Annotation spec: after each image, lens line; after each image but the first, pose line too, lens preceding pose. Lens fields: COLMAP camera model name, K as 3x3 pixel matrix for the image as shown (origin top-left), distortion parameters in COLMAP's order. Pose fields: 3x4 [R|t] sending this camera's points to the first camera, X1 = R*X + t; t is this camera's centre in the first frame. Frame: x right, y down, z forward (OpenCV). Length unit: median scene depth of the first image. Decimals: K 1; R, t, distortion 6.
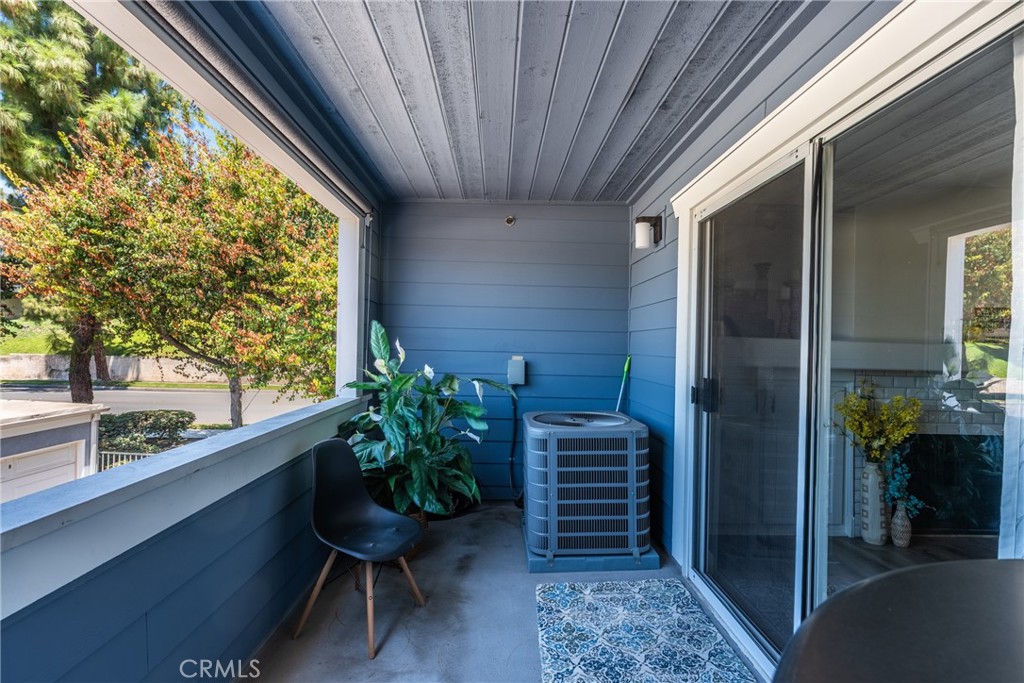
lens RADIAL K [[455.0, 0, 512.0], [0, 455.0, 341.5], [0, 0, 1]] dist [-0.000683, -0.000076]
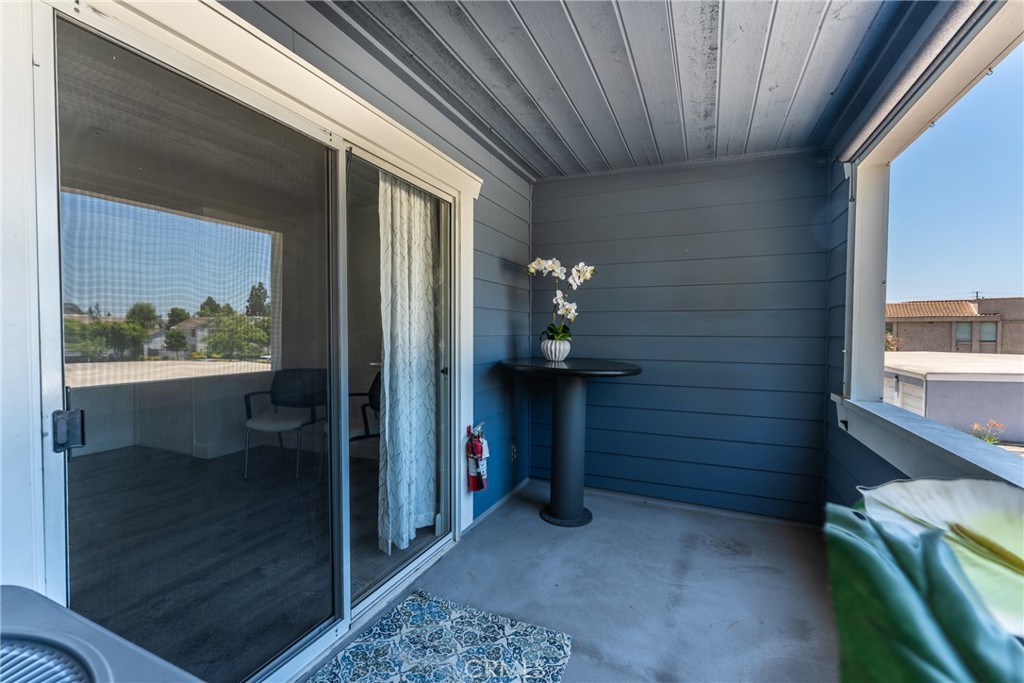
lens RADIAL K [[455.0, 0, 512.0], [0, 455.0, 341.5], [0, 0, 1]] dist [-0.000683, -0.000076]
pose [[-0.894260, -0.032359, 0.446376, -0.131154], [-0.021099, 0.999322, 0.030175, 0.009940], [-0.447050, 0.017566, -0.894337, 0.996706]]
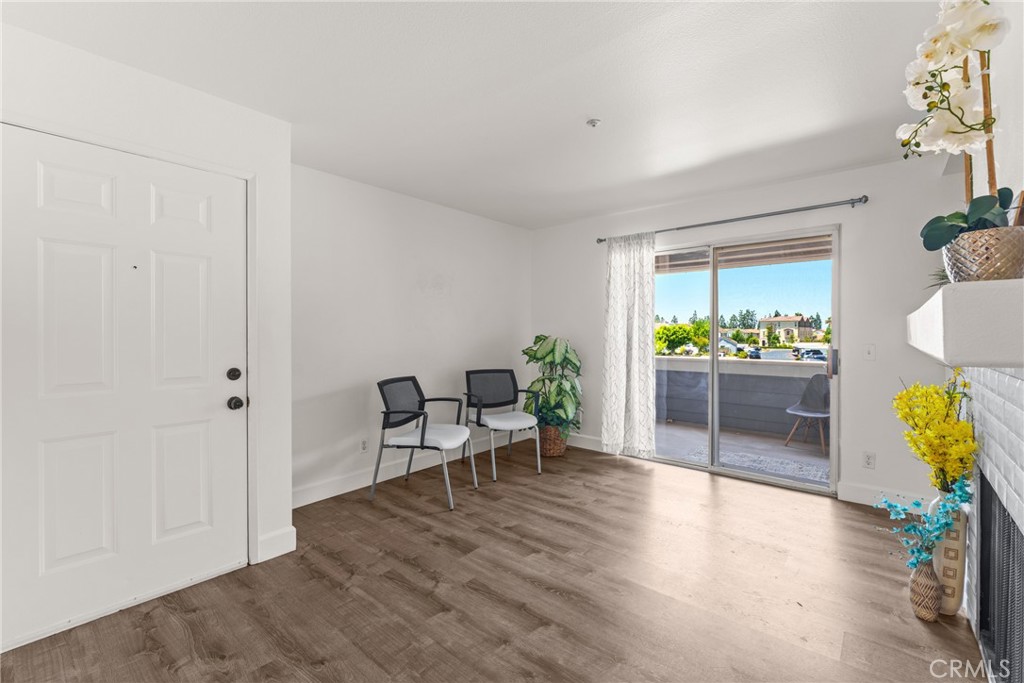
lens RADIAL K [[440.3, 0, 508.5], [0, 440.3, 335.1], [0, 0, 1]] dist [-0.001091, -0.000107]
pose [[-0.677443, -0.017767, -0.735361, 1.742497], [-0.011402, 0.999842, -0.013653, 0.057260], [0.735487, -0.000864, -0.677538, 0.989962]]
